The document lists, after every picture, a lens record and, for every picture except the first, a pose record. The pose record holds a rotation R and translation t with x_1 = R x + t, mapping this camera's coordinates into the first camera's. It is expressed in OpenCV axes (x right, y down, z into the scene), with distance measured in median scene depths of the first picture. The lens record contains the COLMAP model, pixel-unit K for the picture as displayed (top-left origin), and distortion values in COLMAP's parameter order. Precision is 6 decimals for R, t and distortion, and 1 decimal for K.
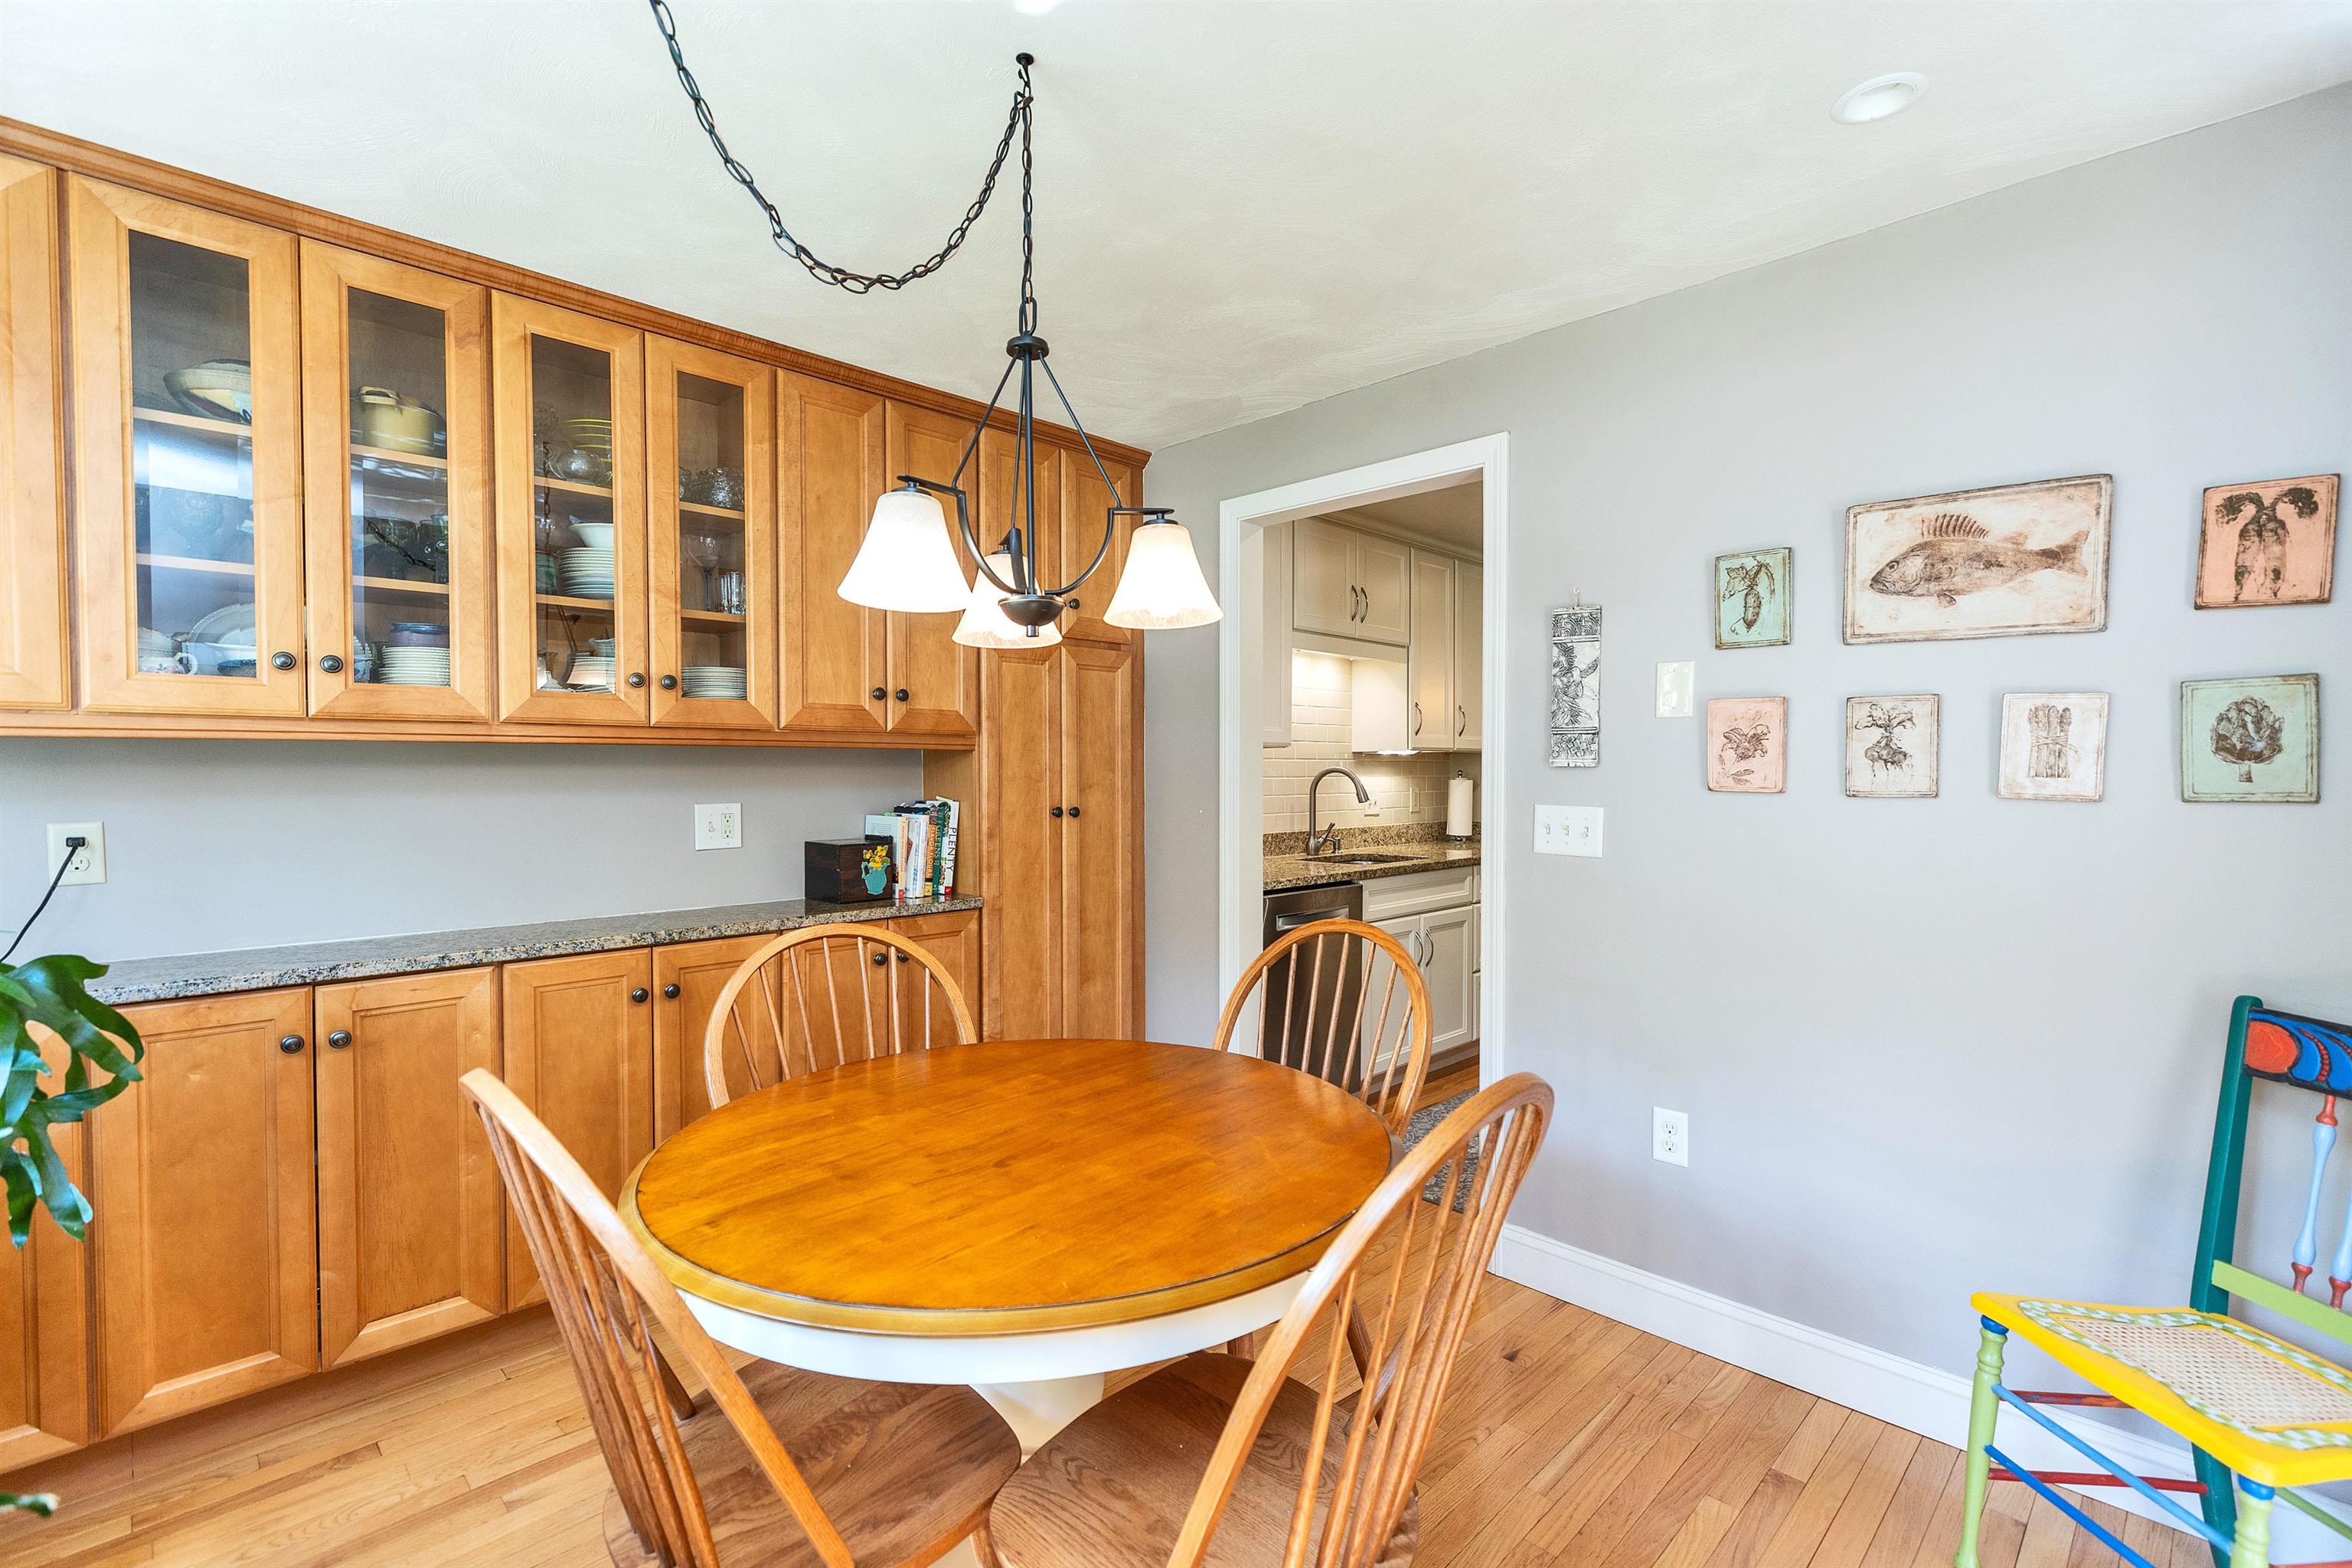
lens RADIAL K [[1052.3, 0, 1151.4], [0, 1052.3, 790.0], [0, 0, 1]] dist [0.007063, -0.001702]
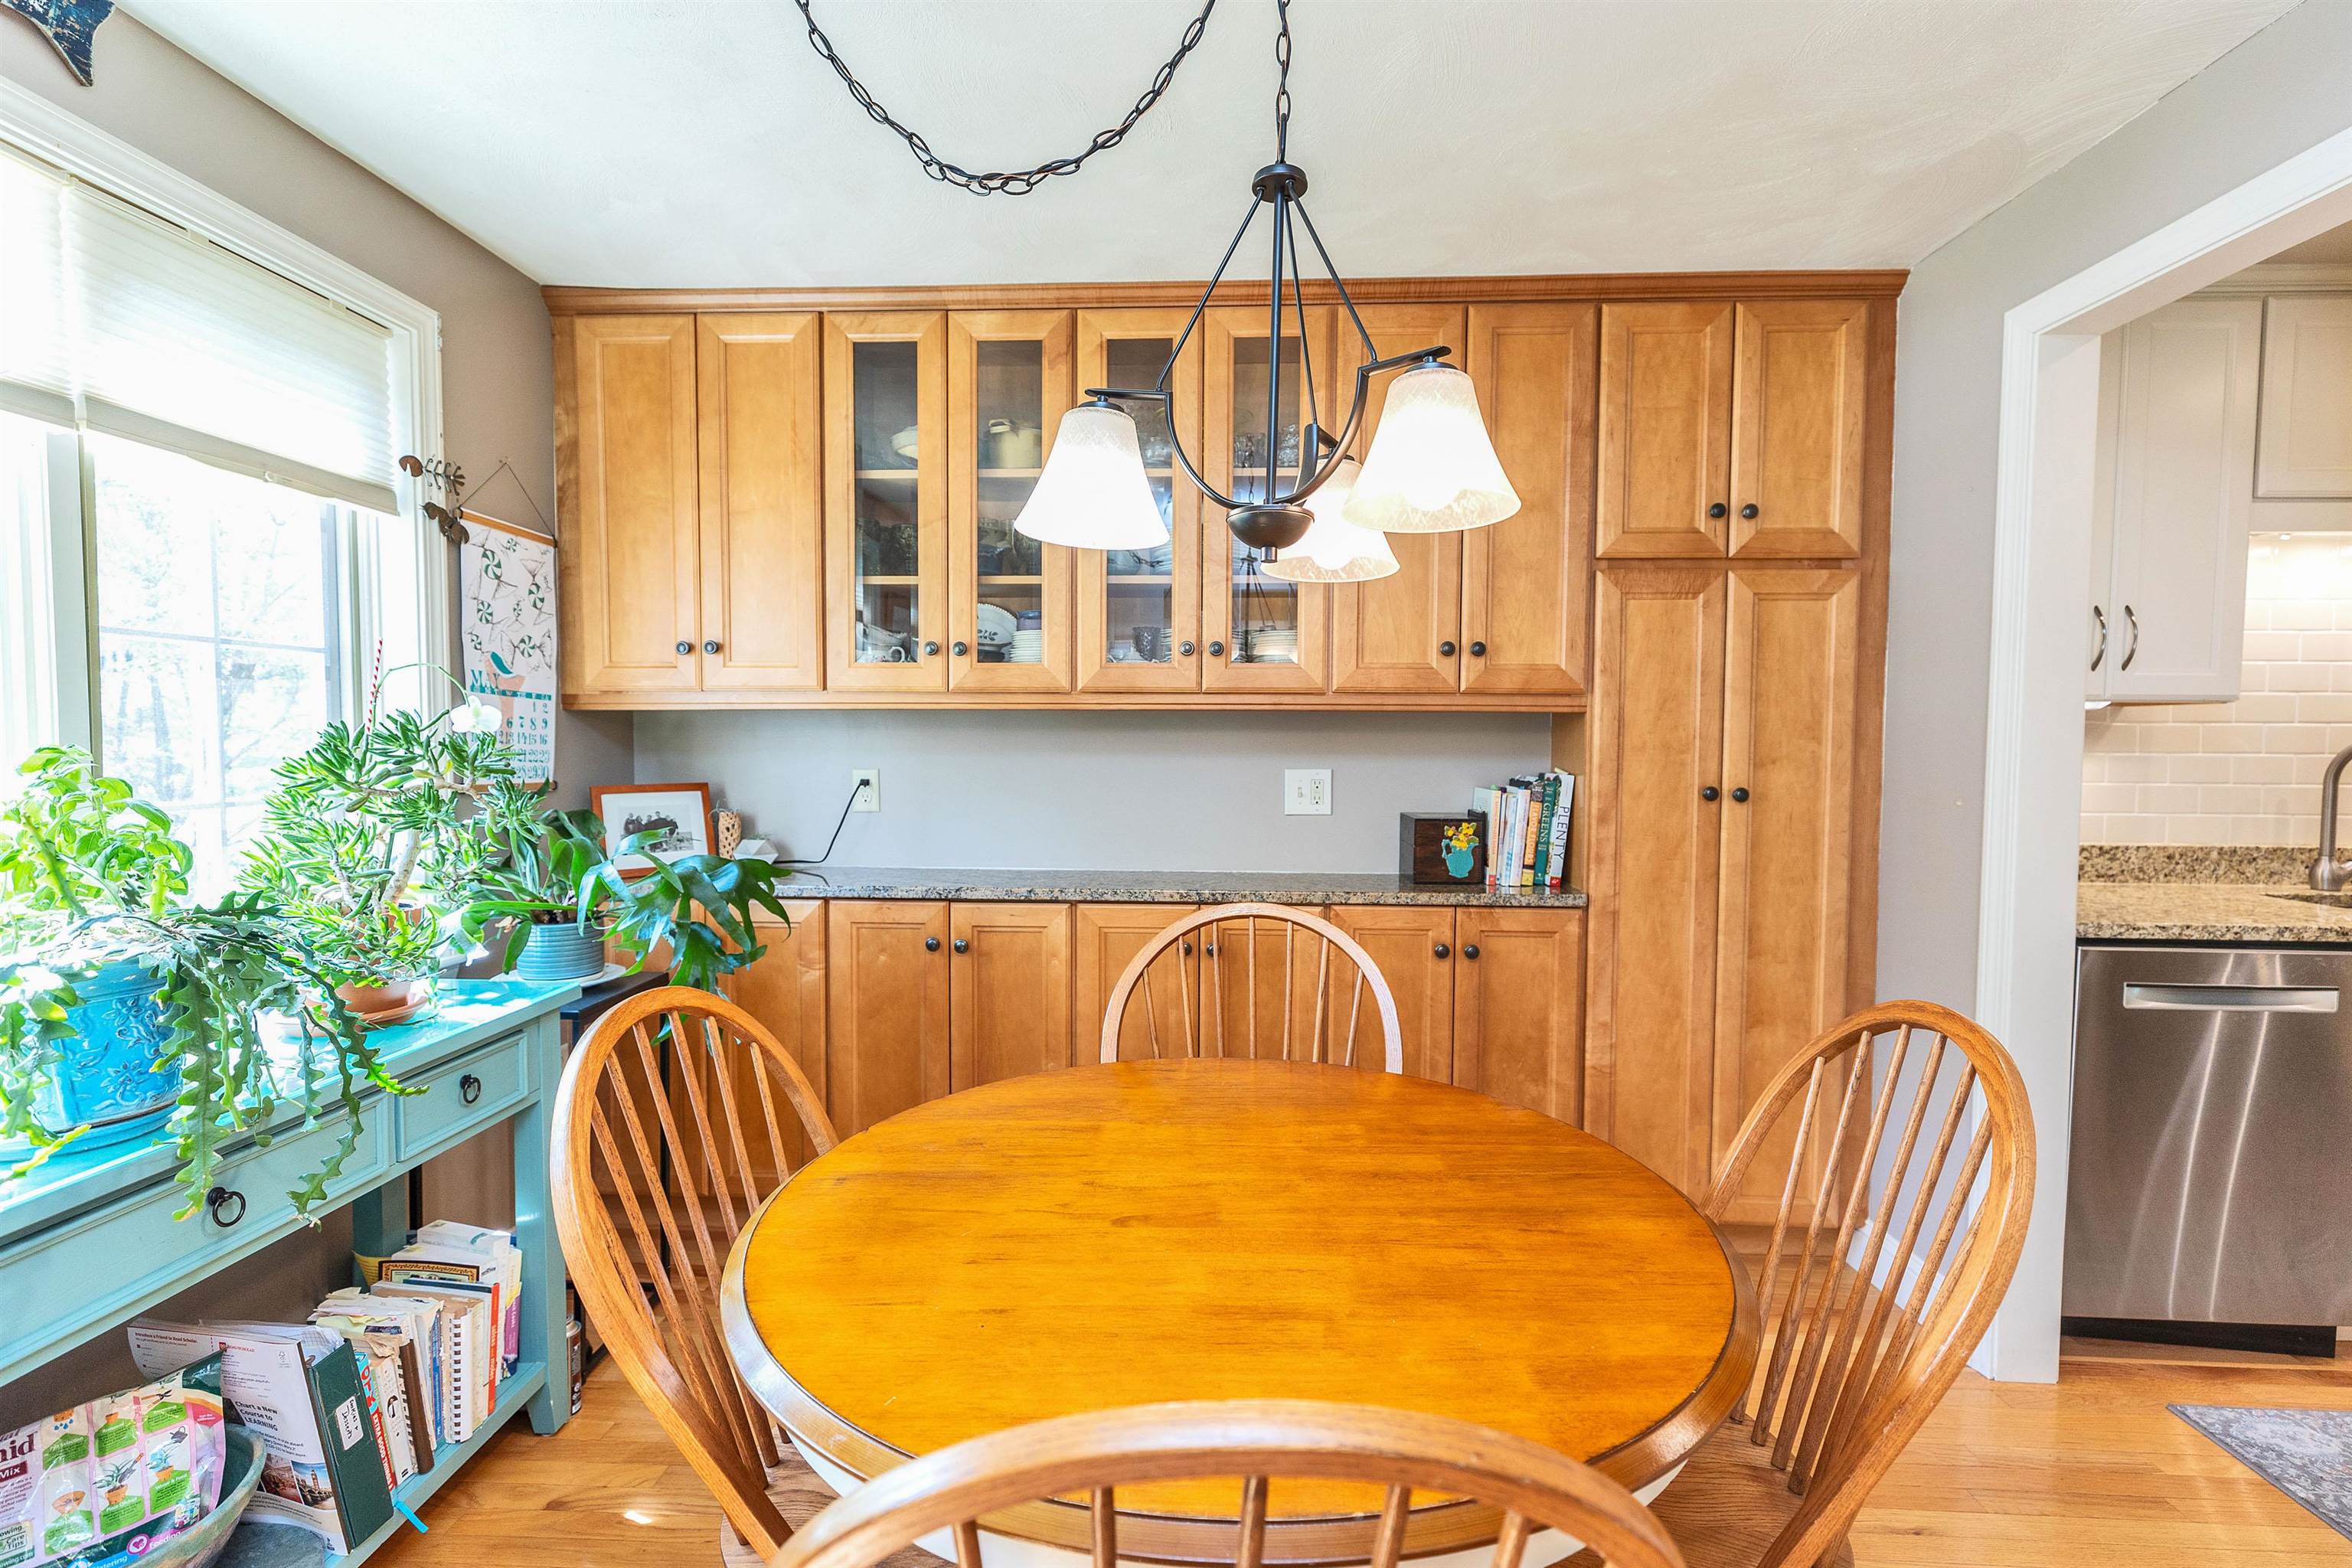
lens RADIAL K [[1052.3, 0, 1164.2], [0, 1052.3, 780.0], [0, 0, 1]] dist [0.007063, -0.001702]
pose [[0.682926, 0.036492, -0.729575, 0.213416], [-0.020166, 0.999313, 0.031107, -0.004832], [0.730209, -0.006531, 0.683192, 0.219630]]
